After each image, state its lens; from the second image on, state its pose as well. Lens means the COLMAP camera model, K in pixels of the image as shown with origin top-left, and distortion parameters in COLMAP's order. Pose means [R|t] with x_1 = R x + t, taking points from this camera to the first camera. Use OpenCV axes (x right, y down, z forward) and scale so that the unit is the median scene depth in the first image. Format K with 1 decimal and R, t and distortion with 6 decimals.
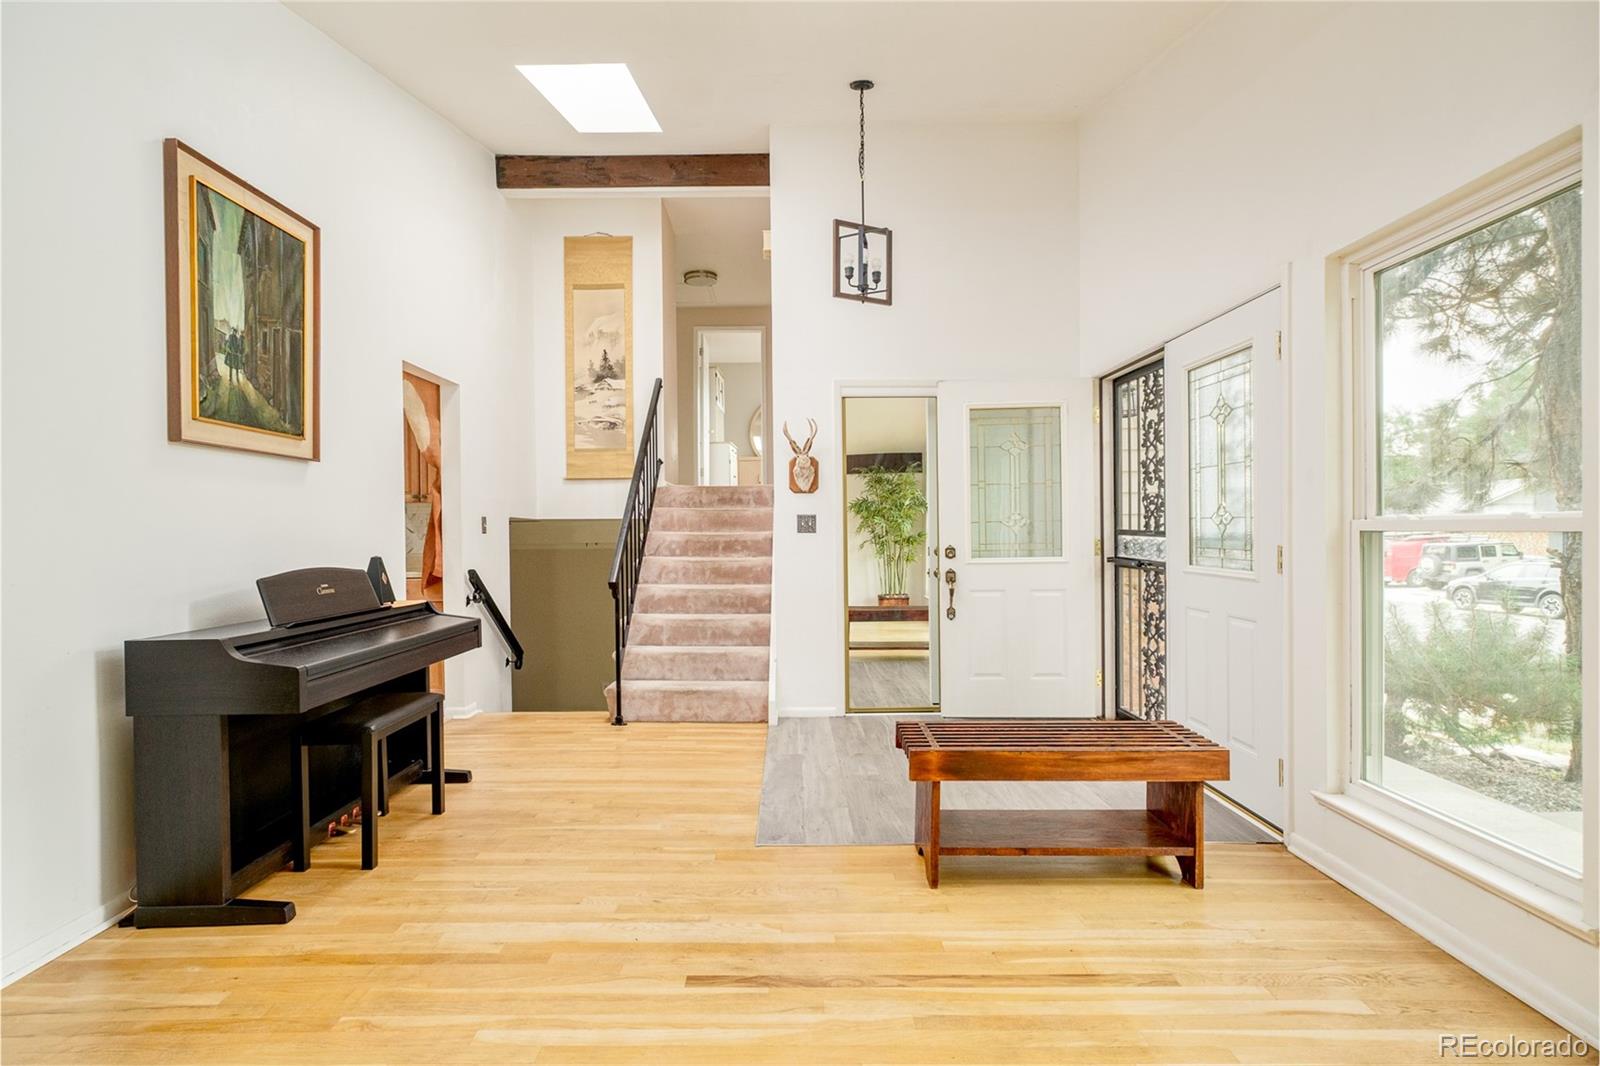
lens RADIAL K [[803.4, 0, 791.3], [0, 803.4, 535.6], [0, 0, 1]] dist [-0.002295, 0.000430]
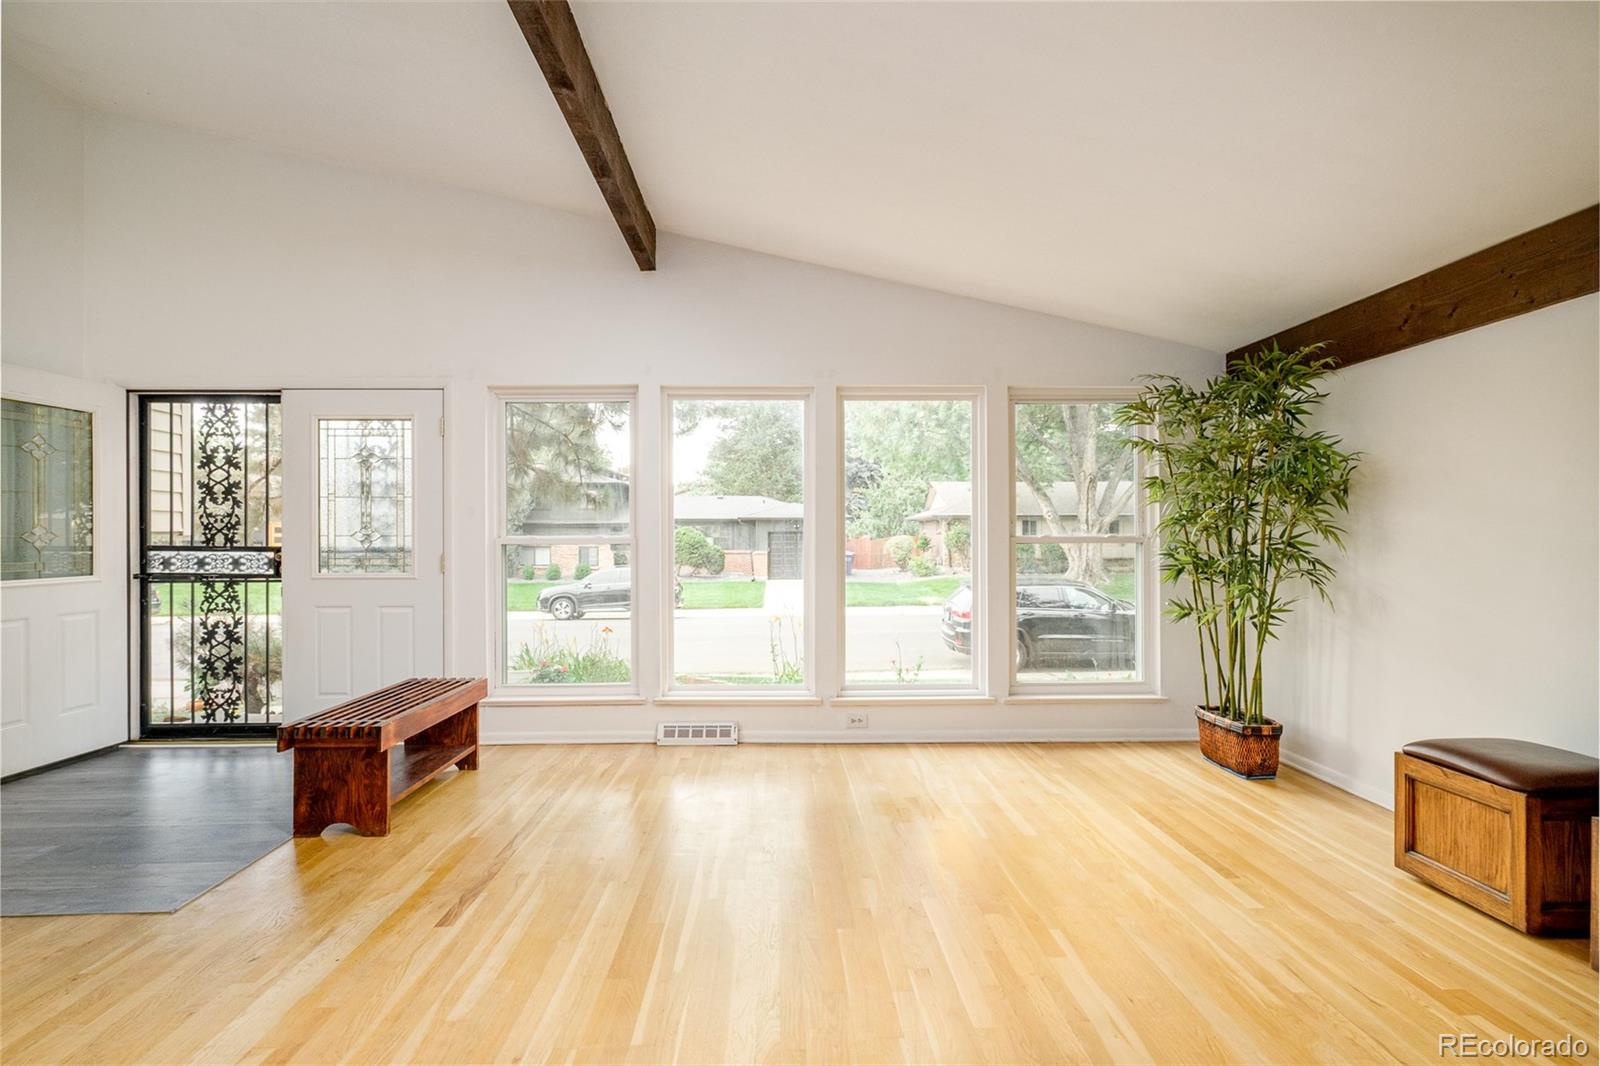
lens RADIAL K [[741.0, 0, 792.3], [0, 741.0, 537.5], [0, 0, 1]] dist [-0.001665, 0.000090]
pose [[-0.020875, 0.008742, 0.999744, -0.739229], [0.013141, 0.999878, -0.008469, 0.000938], [-0.999696, 0.012961, -0.020987, 0.303148]]
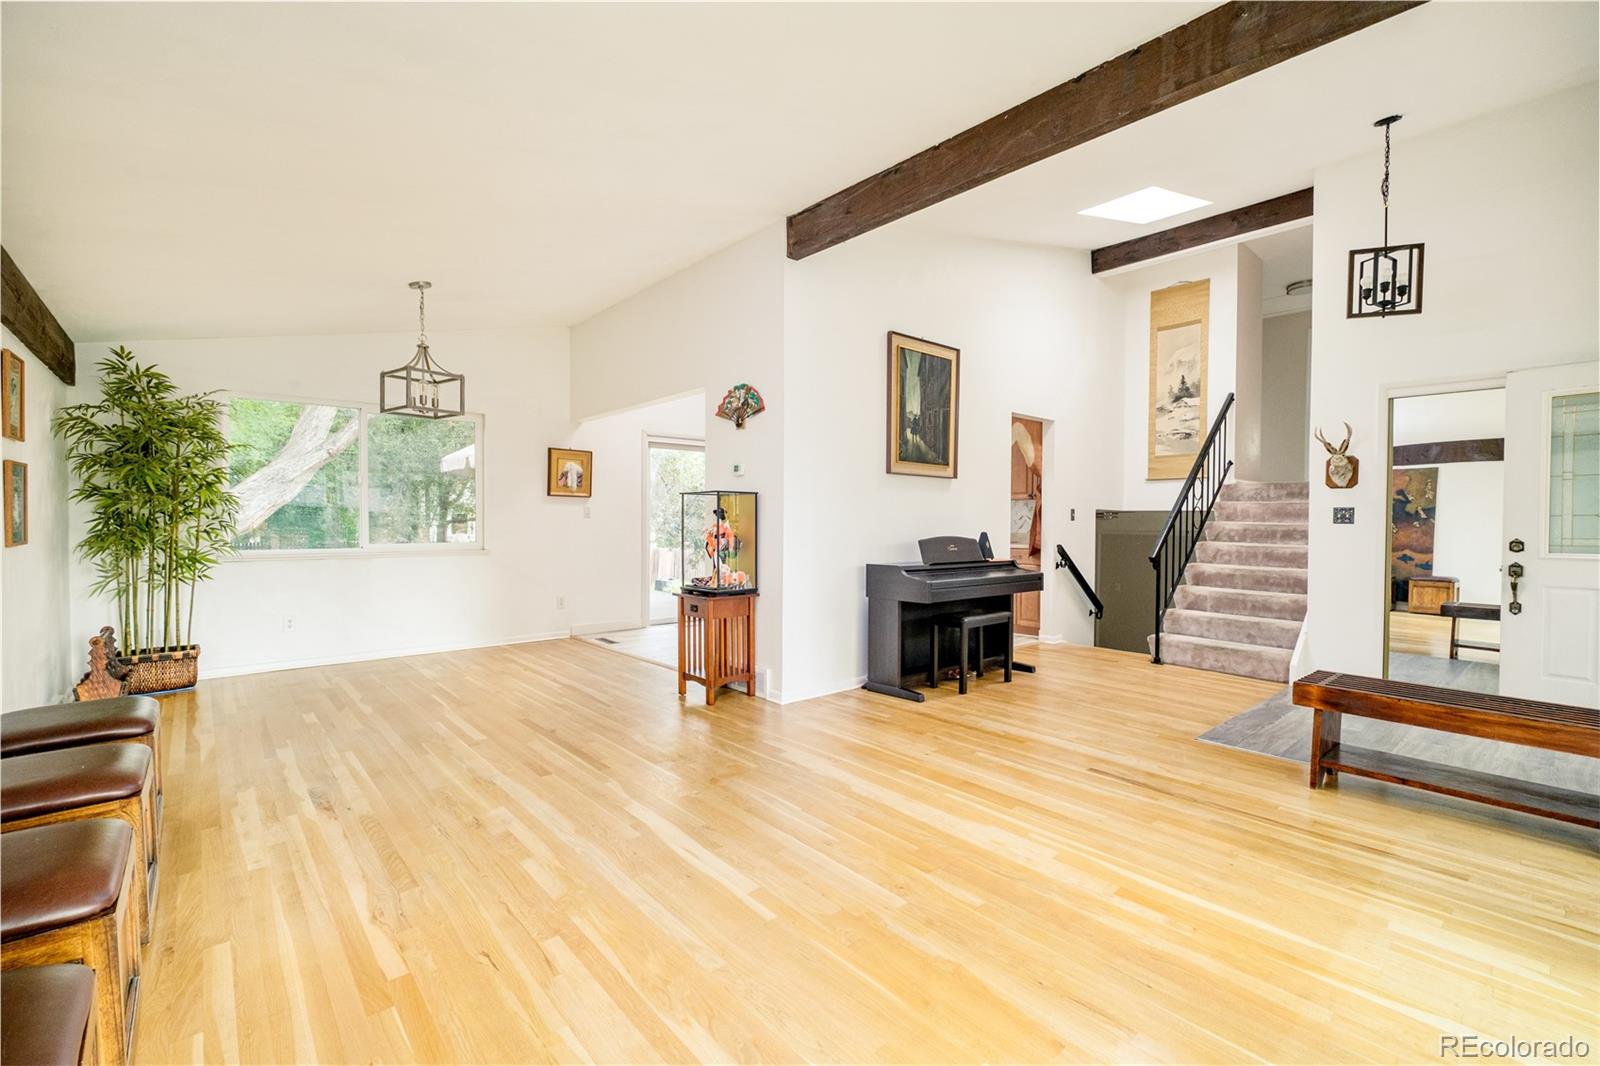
lens RADIAL K [[687.2, 0, 793.2], [0, 687.2, 534.1], [0, 0, 1]] dist [-0.007405, -0.000139]
pose [[0.656673, 0.028793, -0.753625, 0.345183], [-0.017977, 0.999585, 0.022525, 0.005012], [0.753961, -0.001243, 0.656918, -0.301278]]
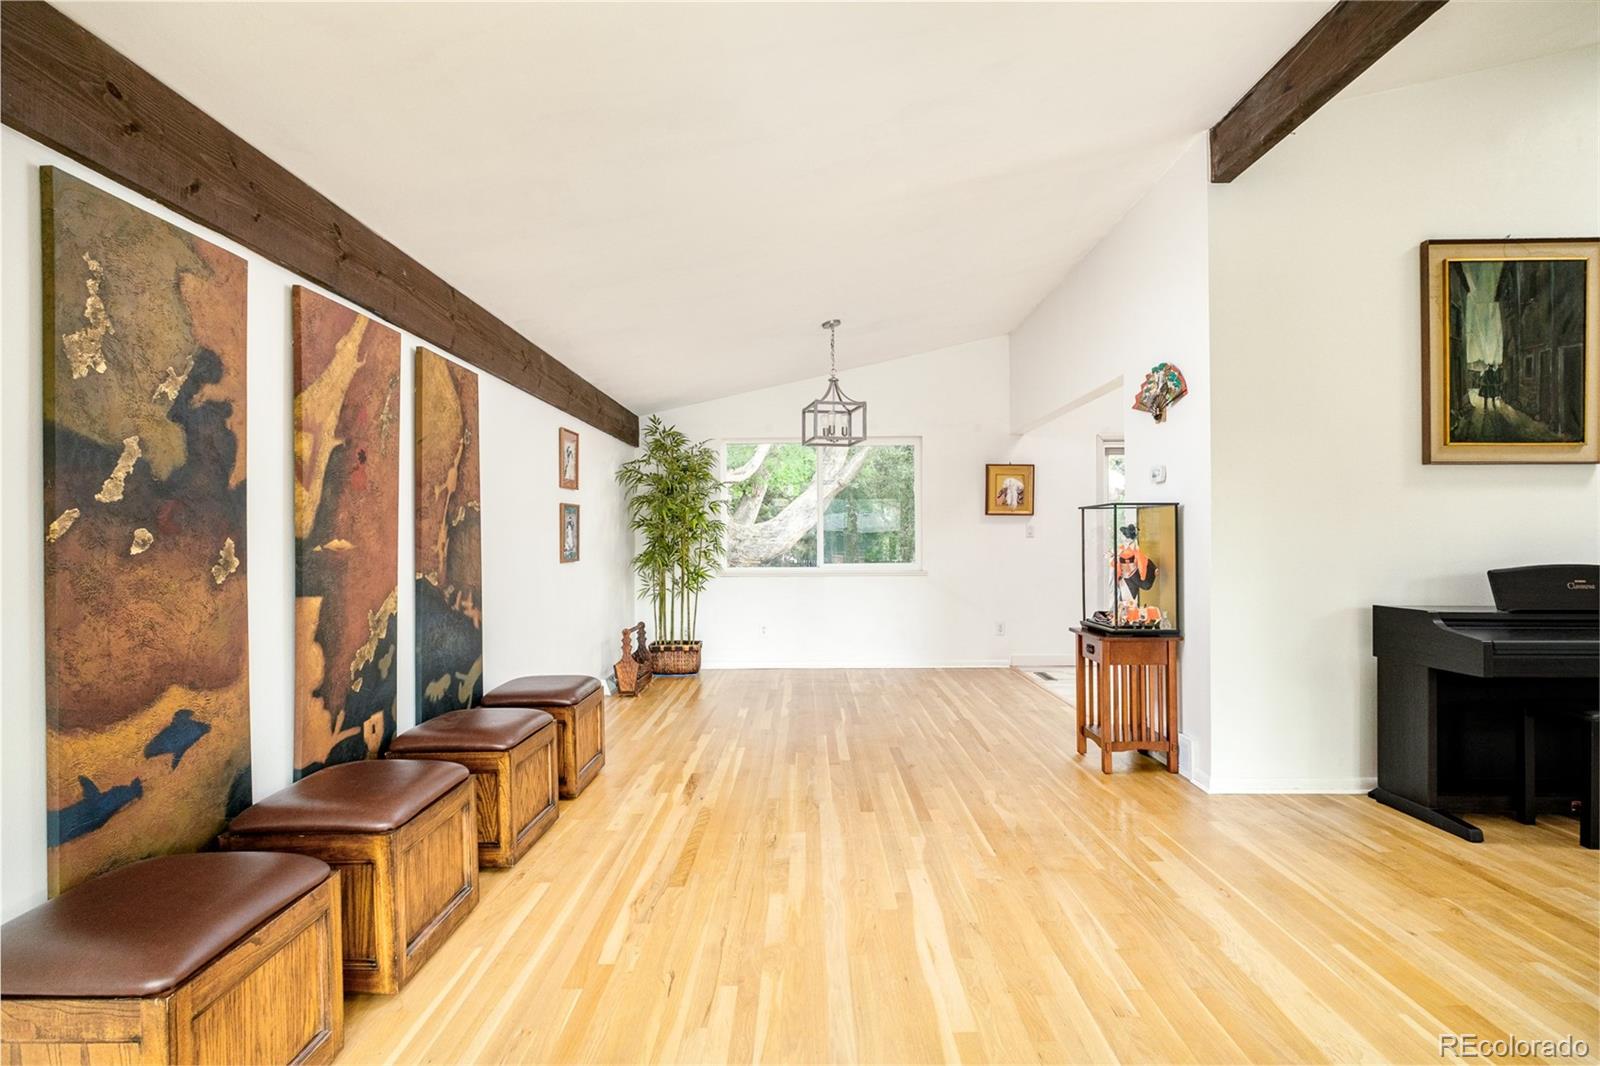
lens RADIAL K [[716.2, 0, 793.9], [0, 716.2, 534.2], [0, 0, 1]] dist [-0.004596, -0.000414]
pose [[-0.021016, 0.002941, -0.999775, 0.353421], [-0.004075, 0.999987, 0.003027, 0.000520], [0.999771, 0.004137, -0.021003, -0.029474]]
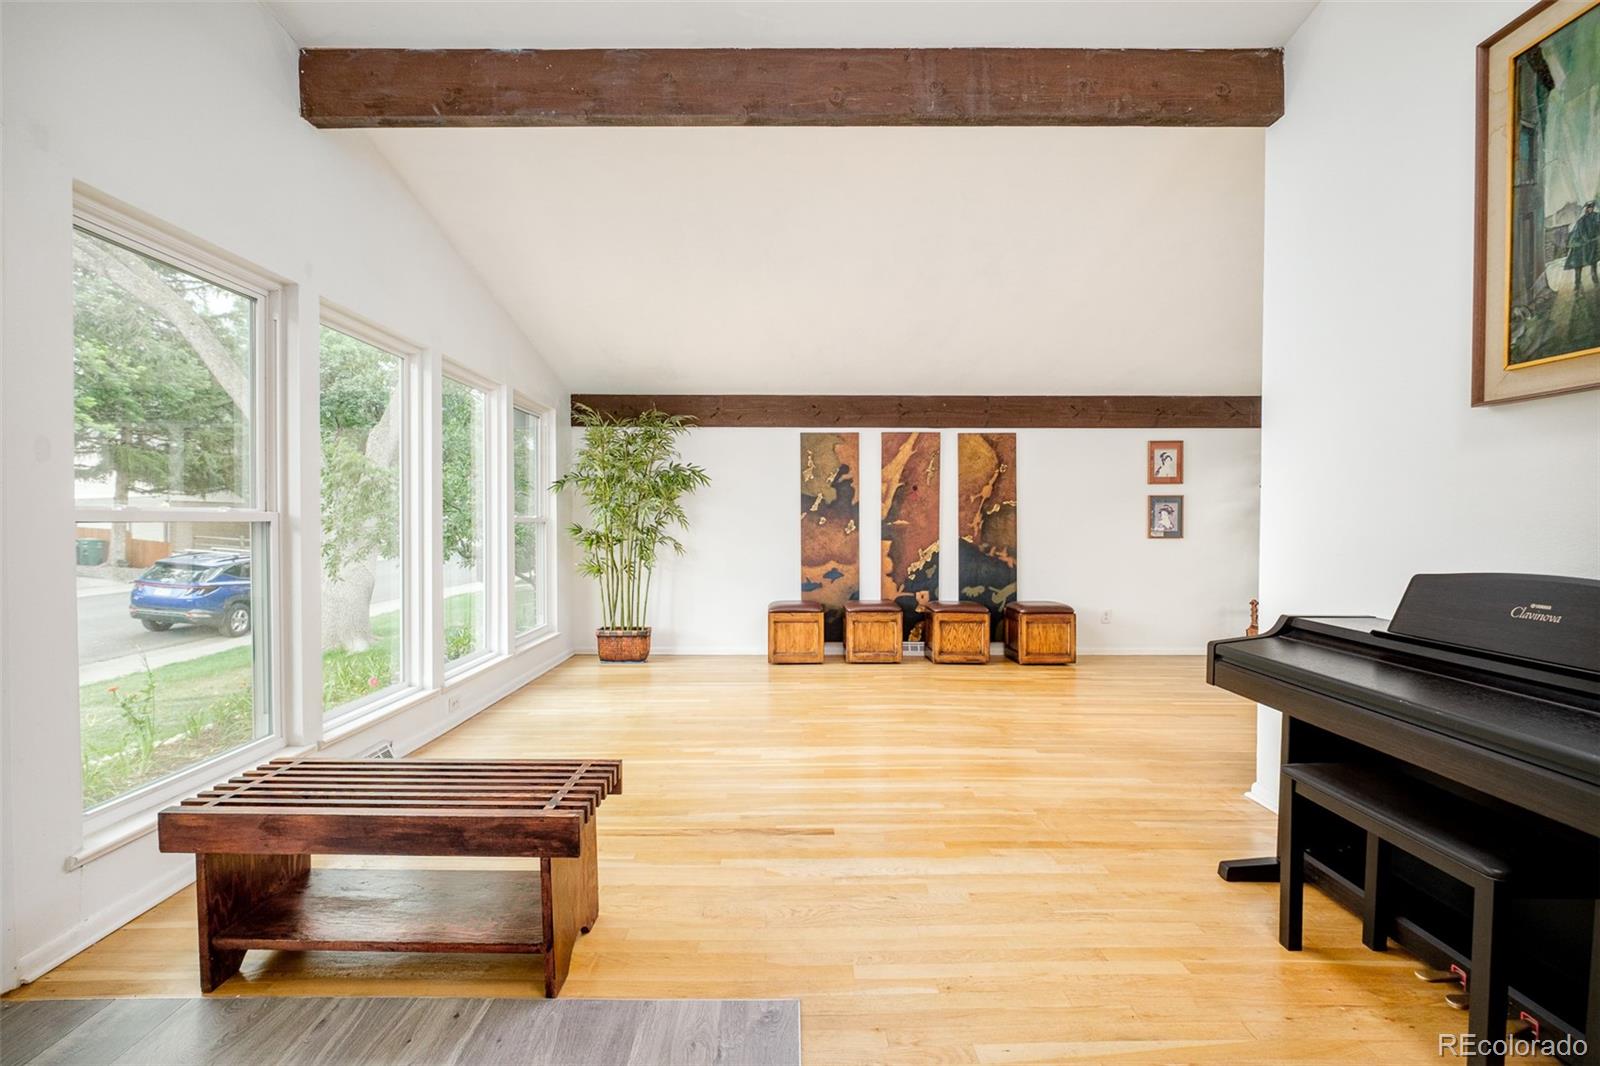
lens RADIAL K [[721.5, 0, 786.5], [0, 721.5, 529.0], [0, 0, 1]] dist [-0.003819, 0.000066]
pose [[-0.999972, 0.006061, 0.004412, -0.033546], [0.006146, 0.999791, 0.019478, -0.006651], [-0.004293, 0.019505, -0.999801, 1.369172]]
